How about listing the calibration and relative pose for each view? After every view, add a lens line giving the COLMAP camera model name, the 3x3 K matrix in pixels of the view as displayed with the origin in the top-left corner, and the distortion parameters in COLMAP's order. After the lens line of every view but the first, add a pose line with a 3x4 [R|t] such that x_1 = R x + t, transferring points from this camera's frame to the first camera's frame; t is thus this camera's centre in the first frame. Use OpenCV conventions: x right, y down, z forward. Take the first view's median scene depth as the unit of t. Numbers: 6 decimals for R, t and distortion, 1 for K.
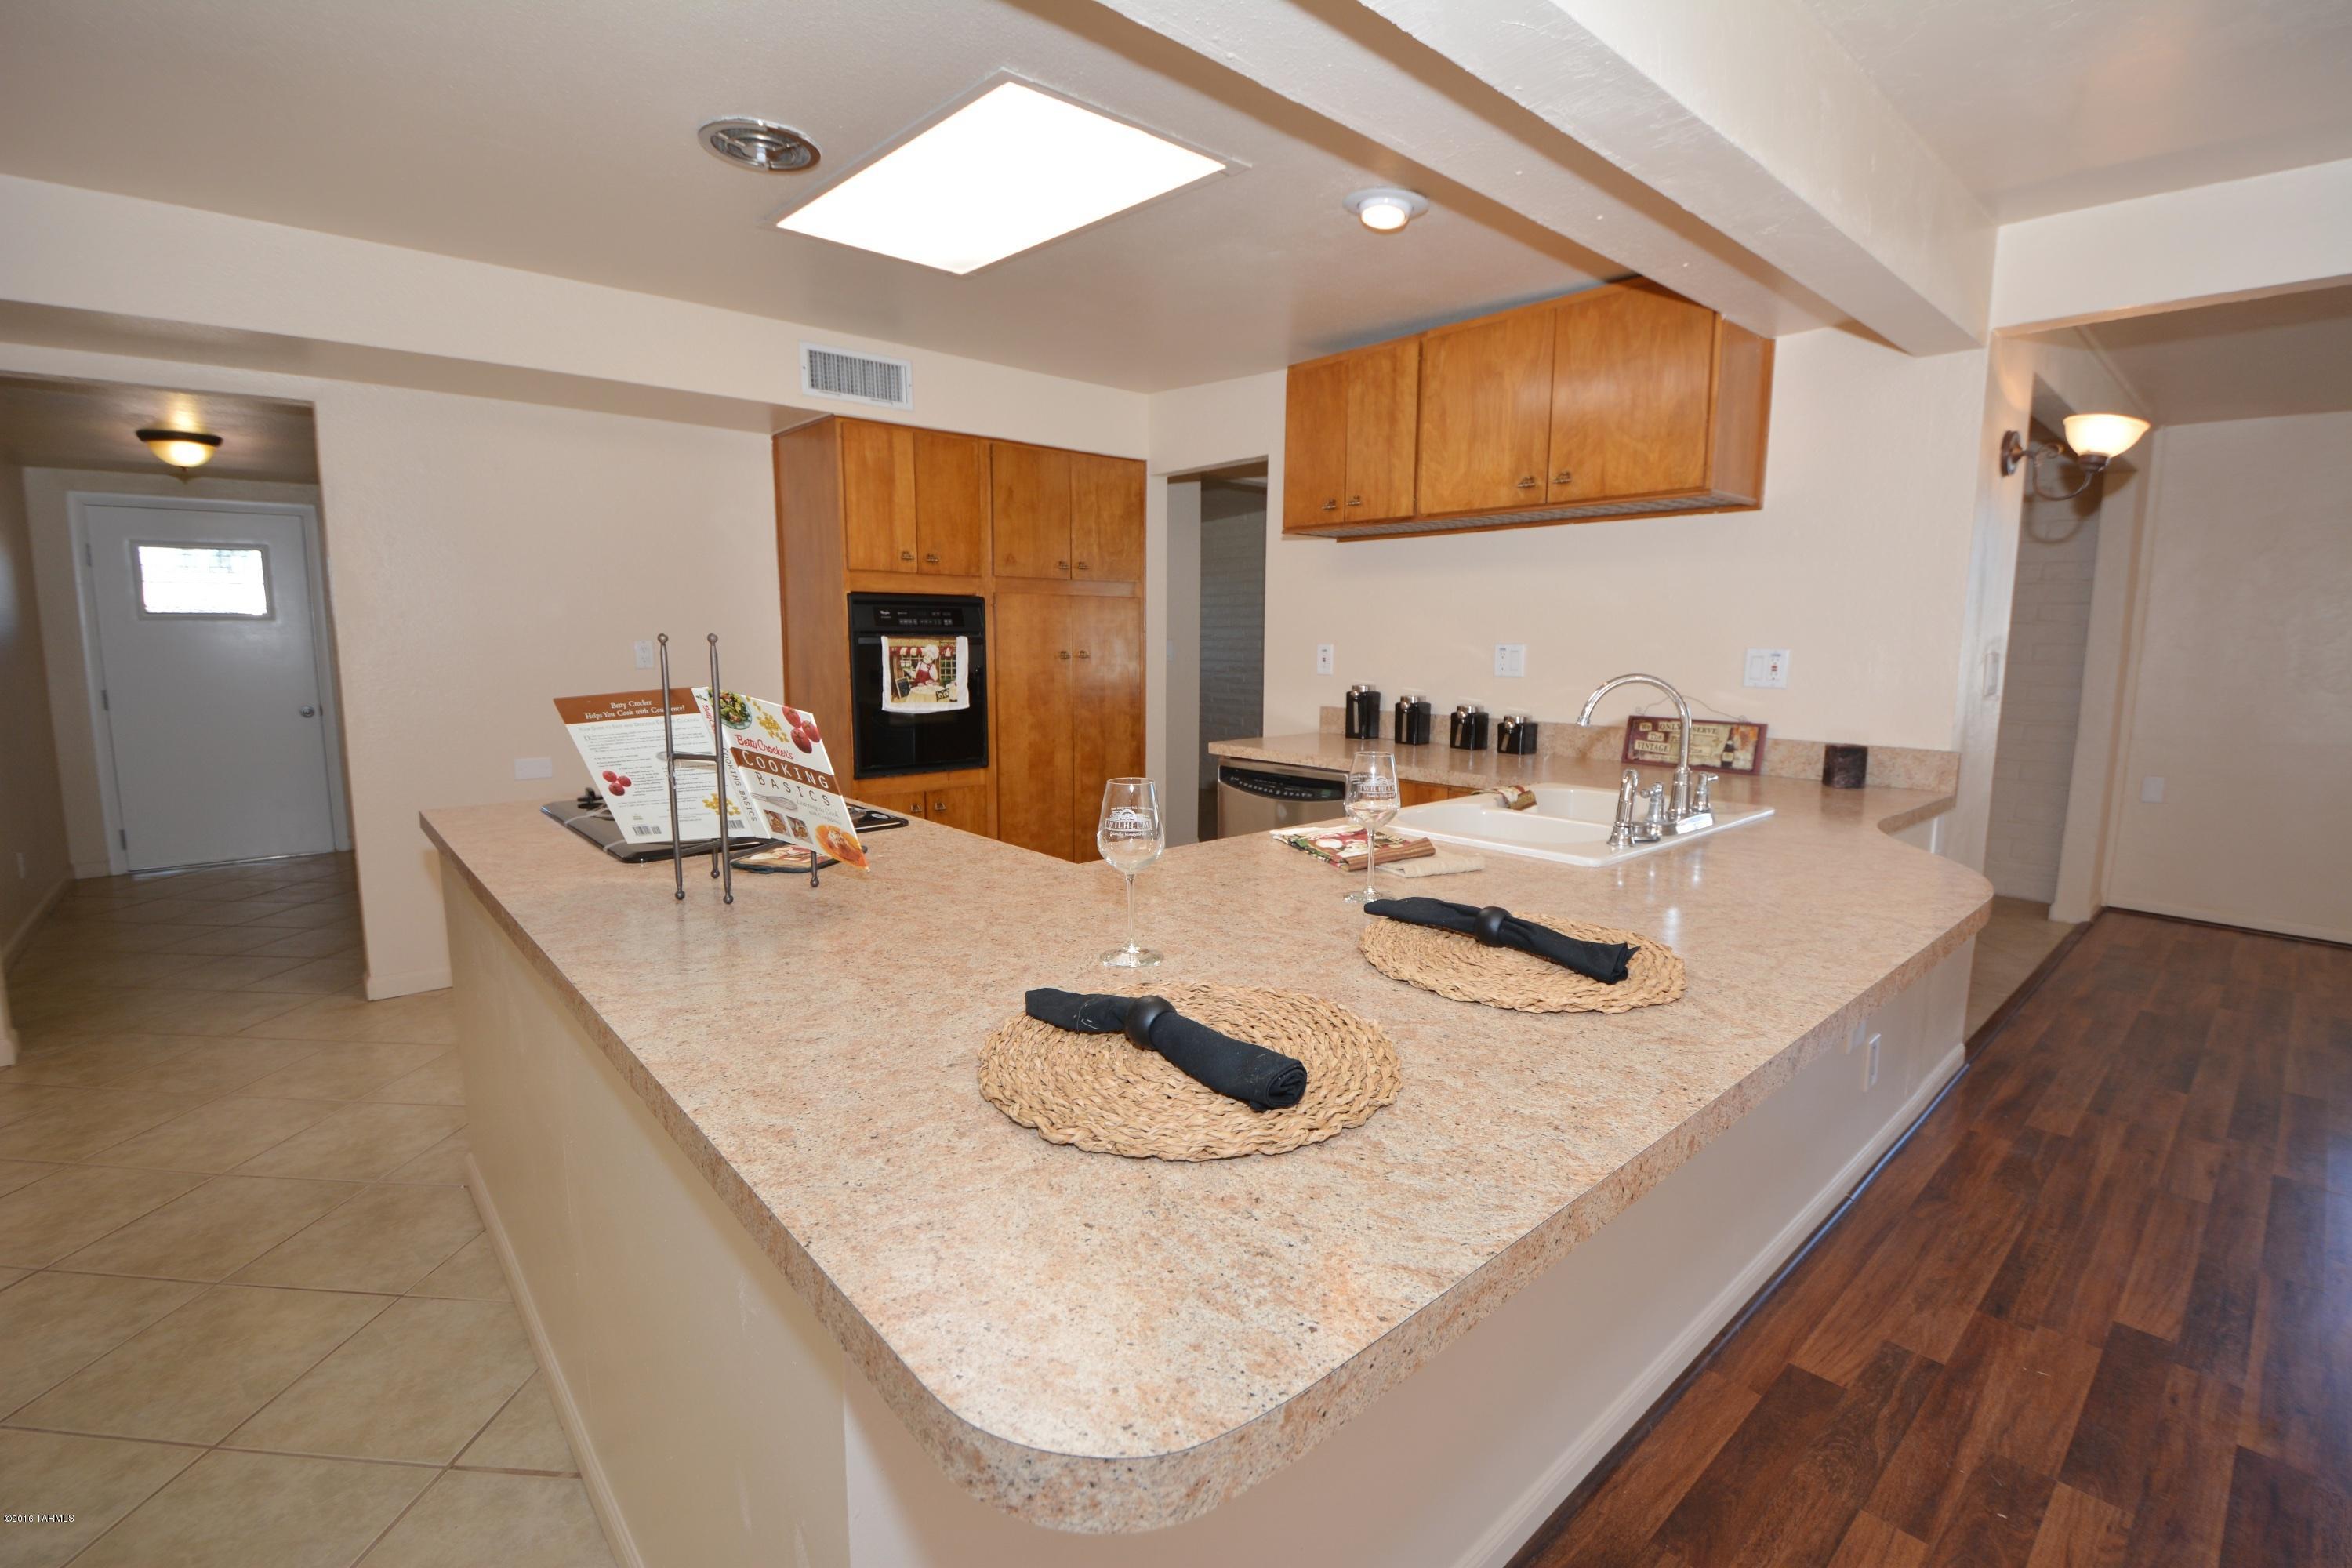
lens RADIAL K [[1034.8, 0, 1176.8], [0, 1034.8, 774.8], [0, 0, 1]] dist [0.007286, -0.016583]
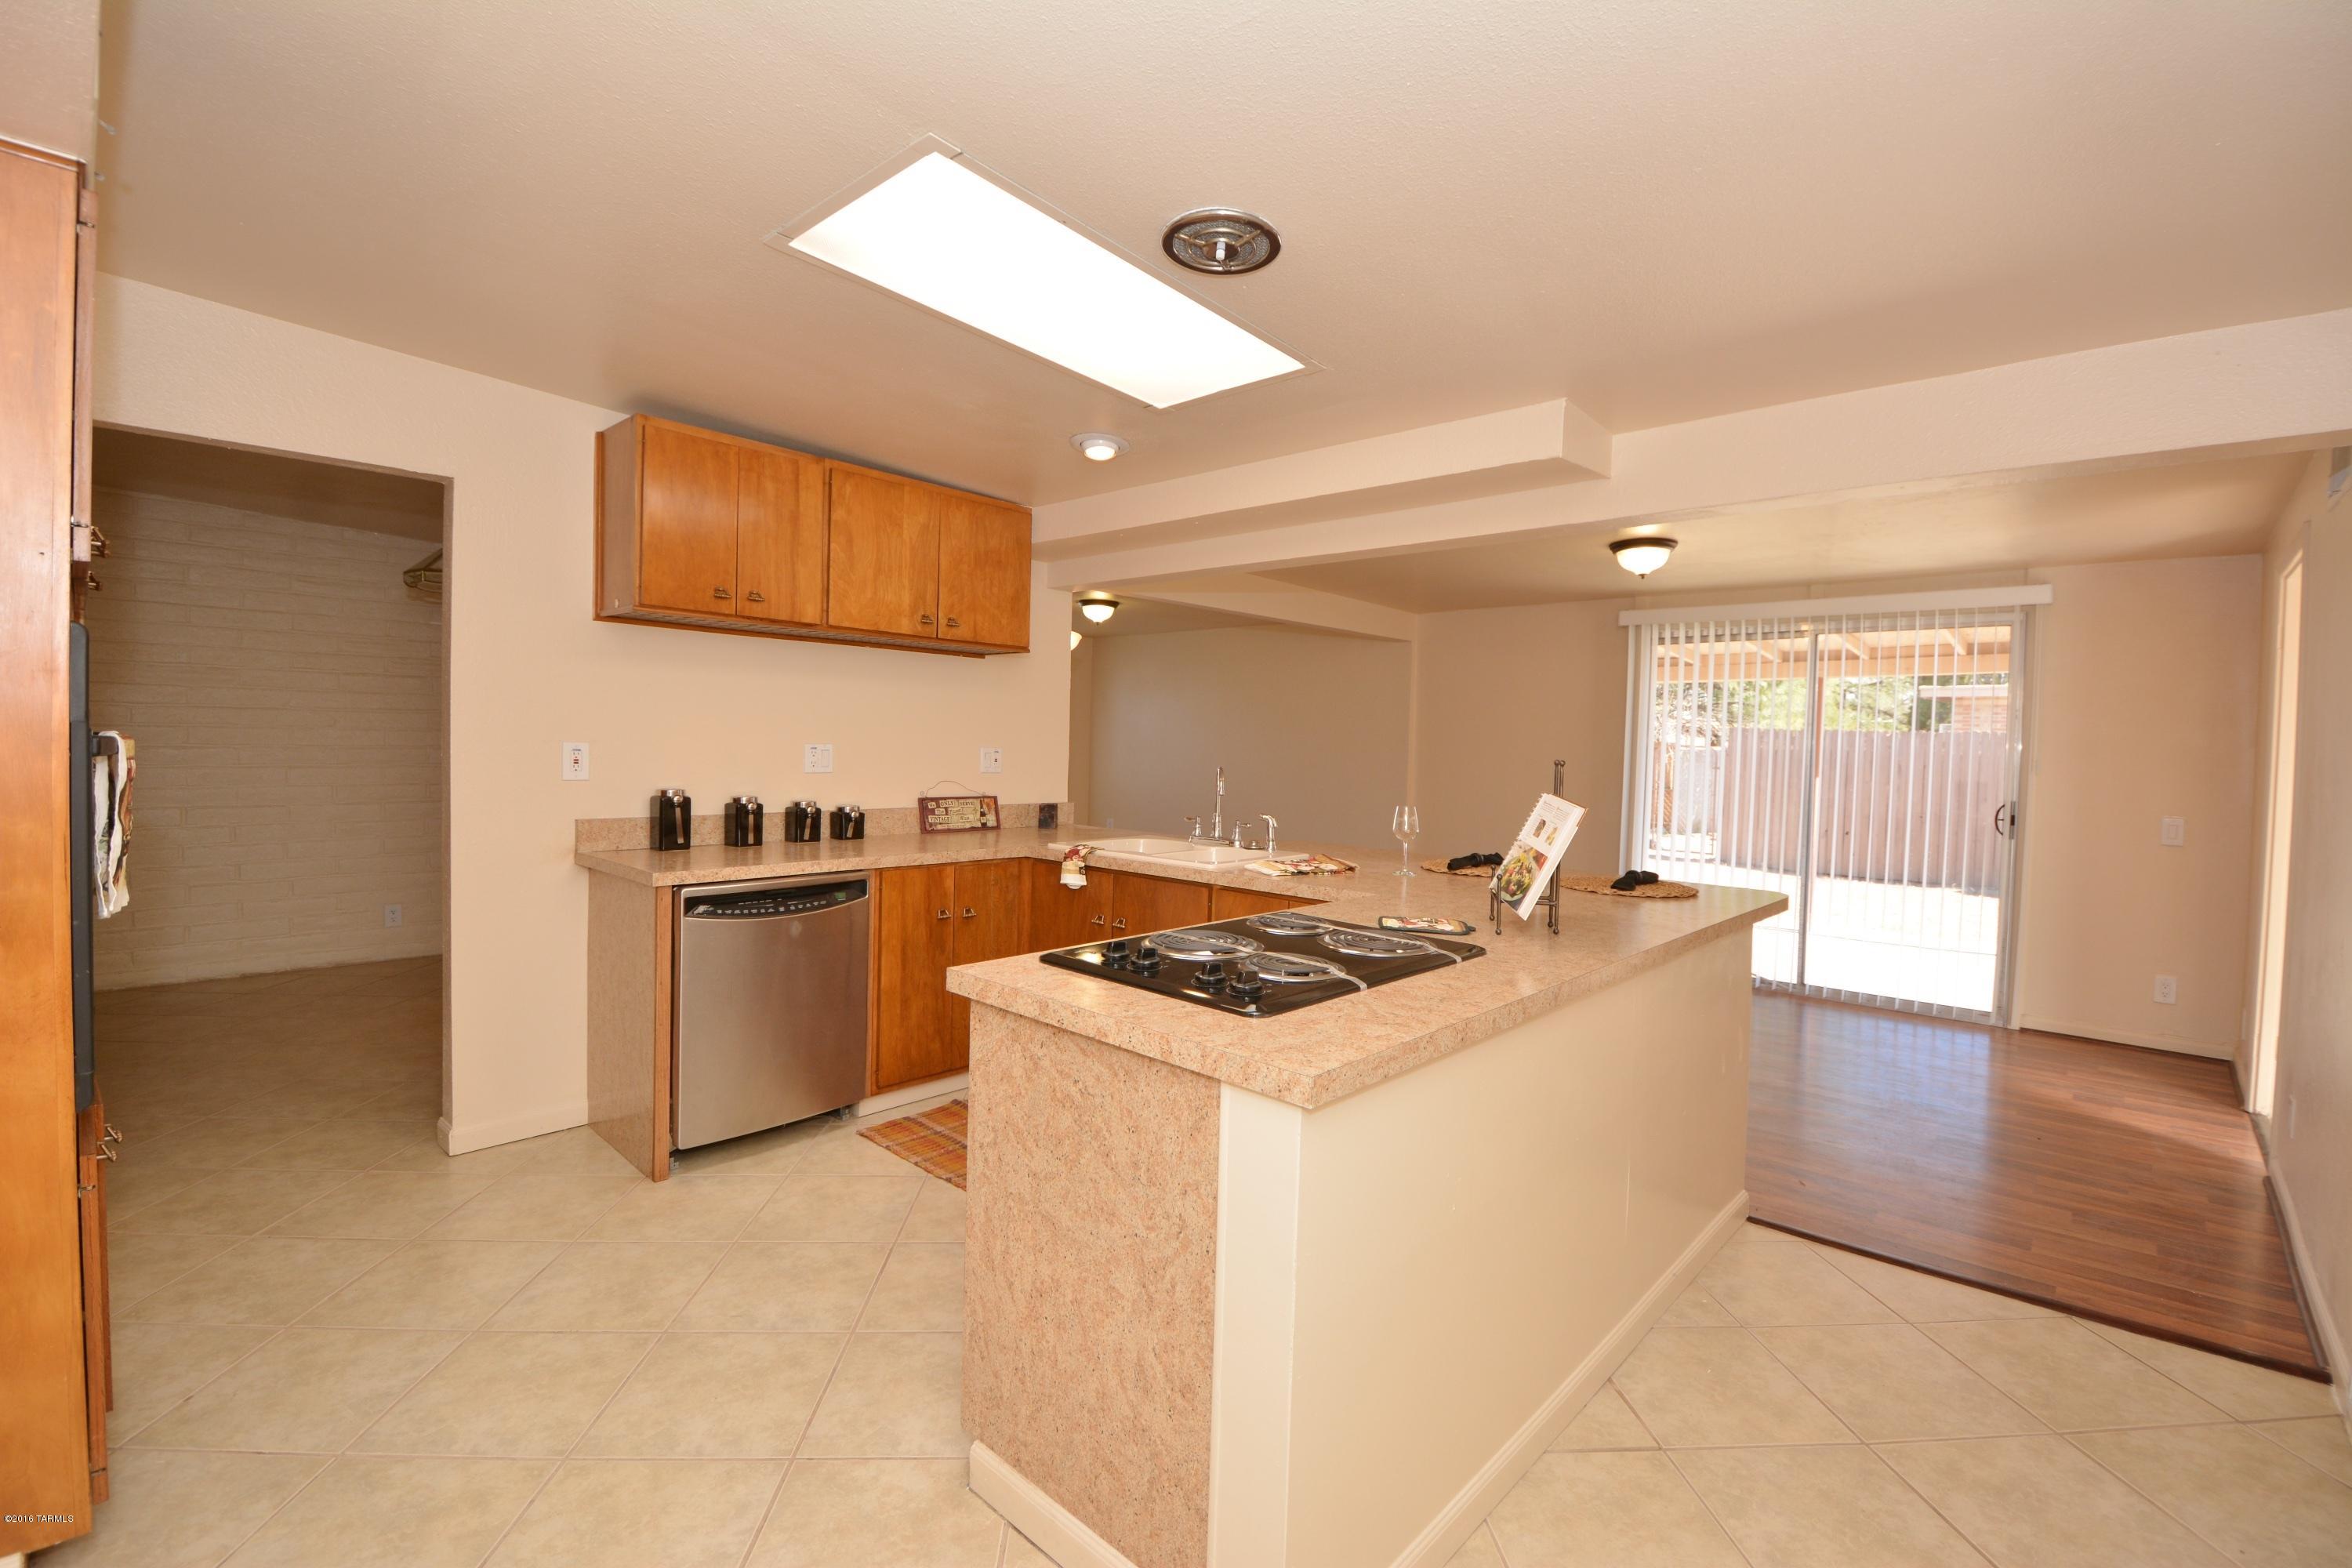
lens RADIAL K [[1034.8, 0, 1182.8], [0, 1034.8, 779.7], [0, 0, 1]] dist [0.007286, -0.016583]
pose [[-0.105446, -0.044123, 0.993446, -0.923183], [0.107964, 0.992602, 0.055545, -0.118743], [-0.988547, 0.113113, -0.099902, 0.805338]]
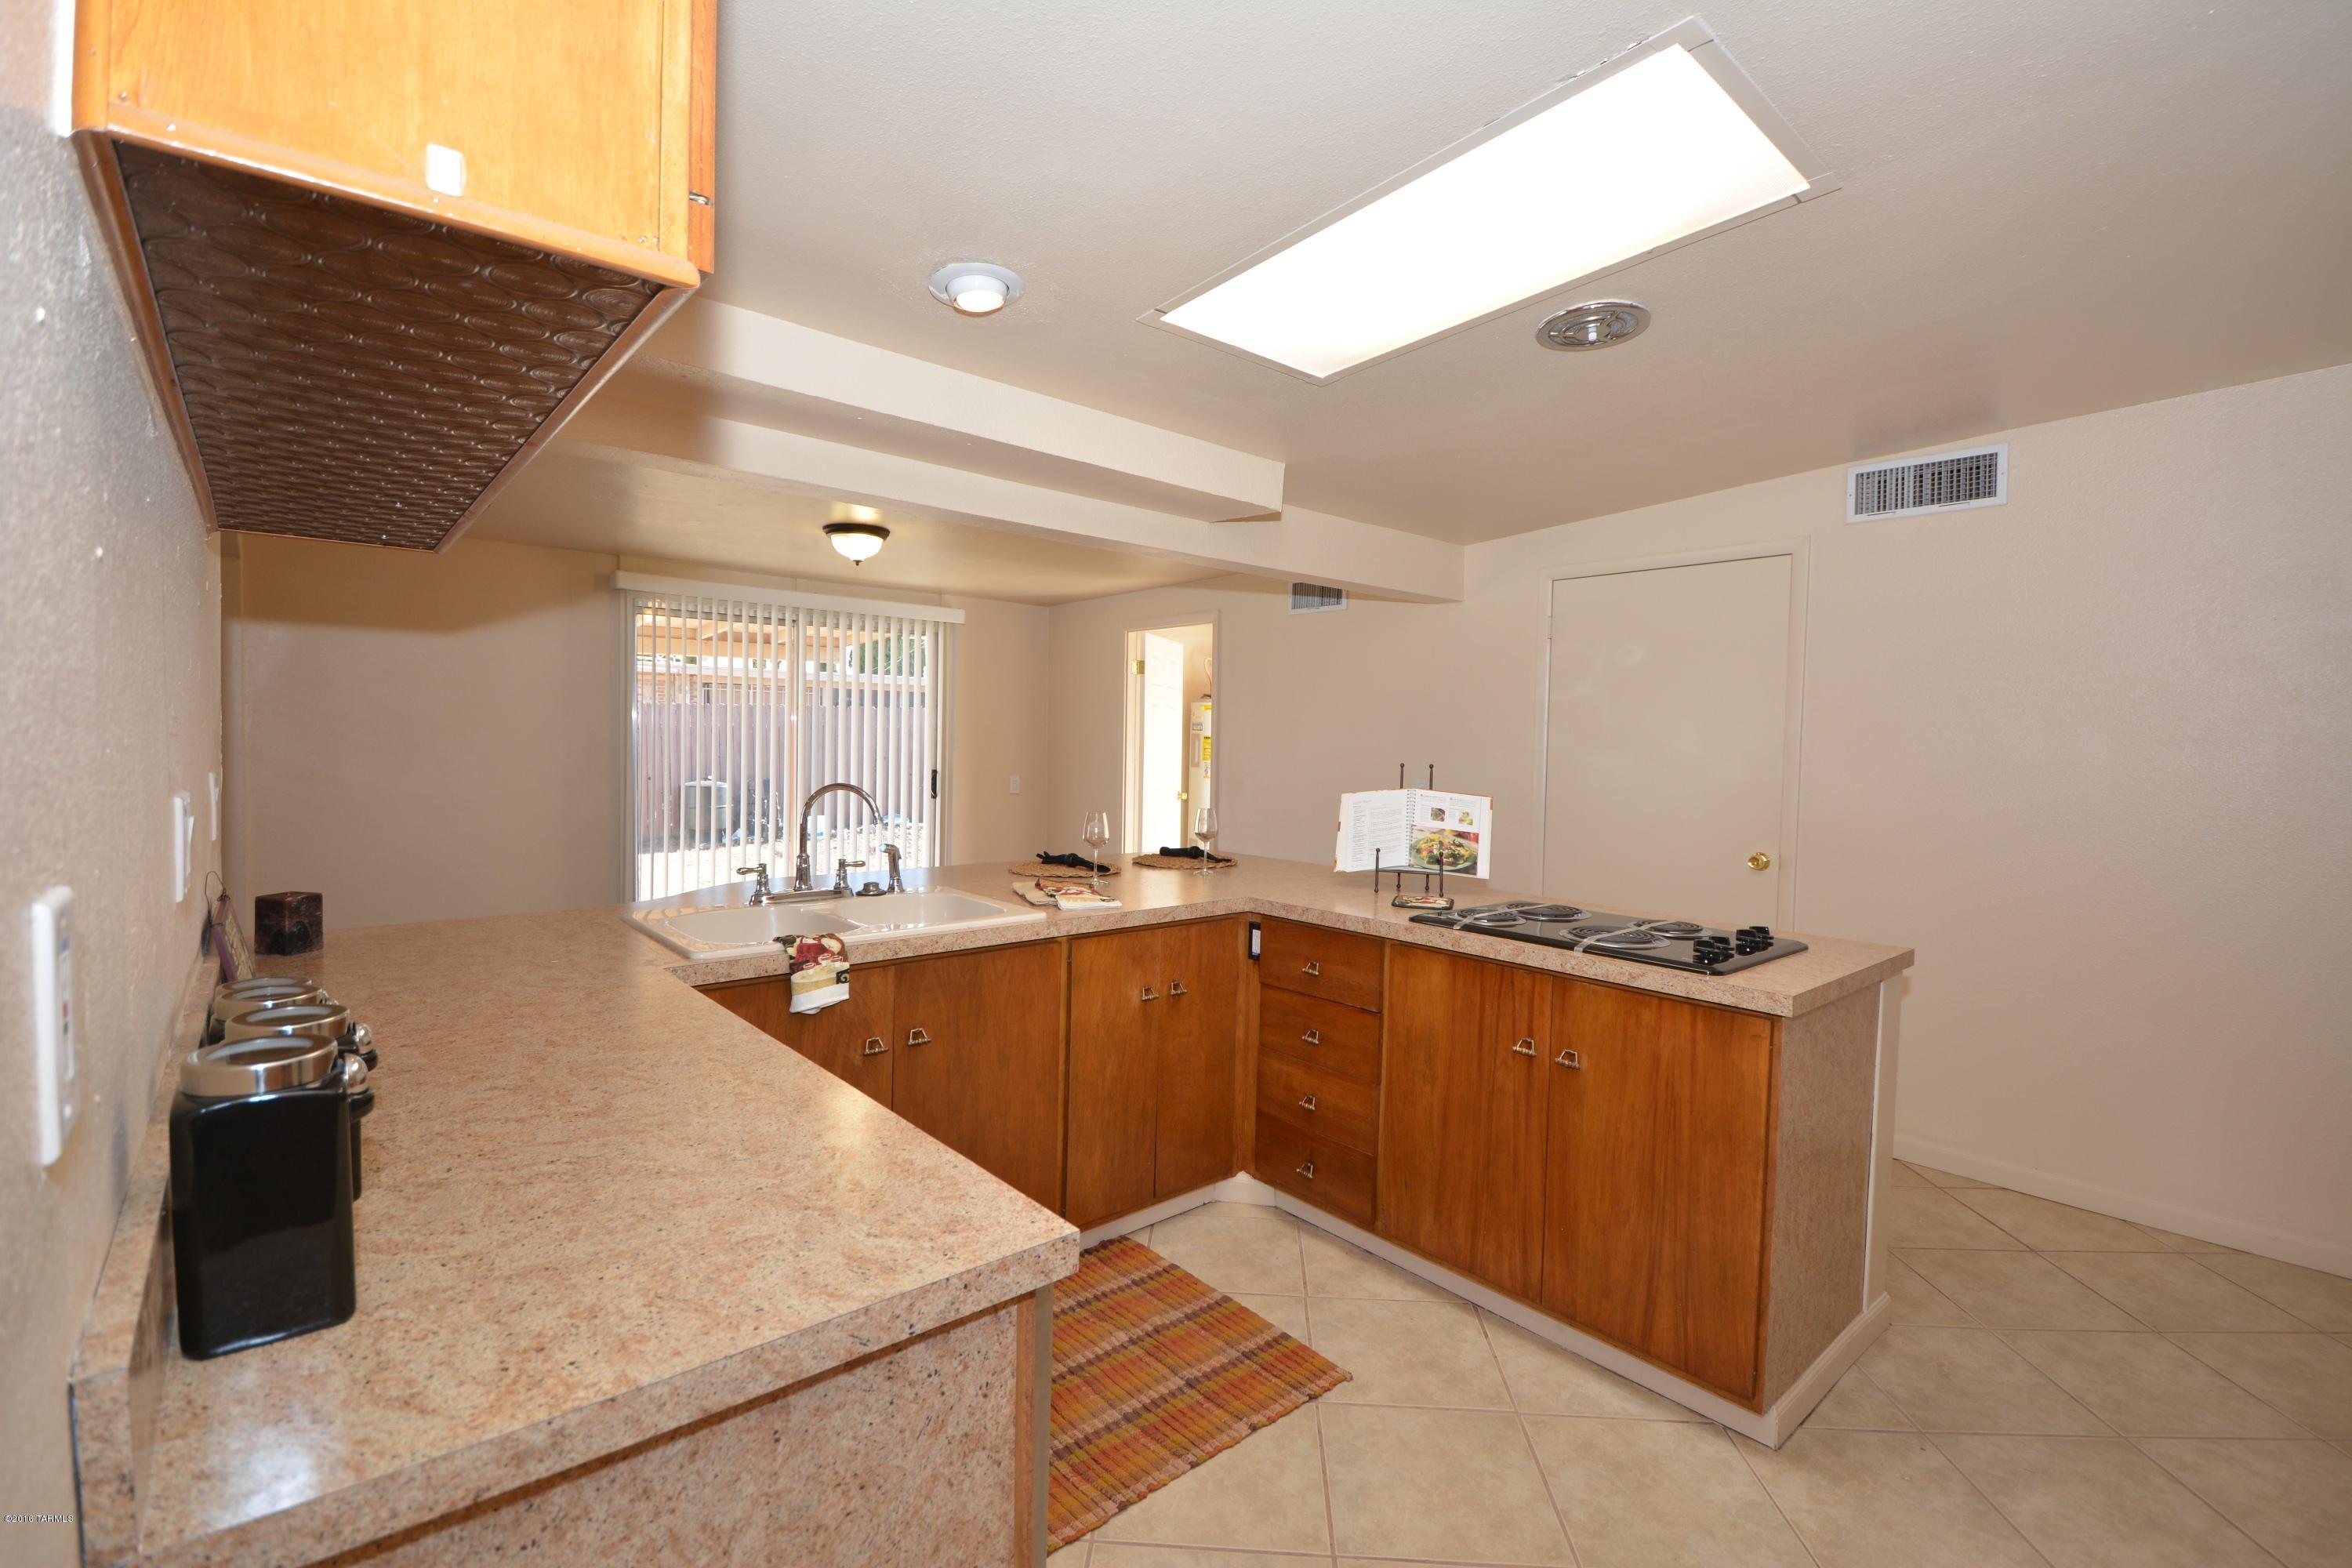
lens RADIAL K [[1034.8, 0, 1187.1], [0, 1034.8, 782.4], [0, 0, 1]] dist [0.007286, -0.016583]
pose [[-0.999742, -0.022694, 0.000501, 0.004783], [-0.022252, 0.984140, 0.175992, -0.215633], [-0.004487, 0.175935, -0.984392, 1.455866]]
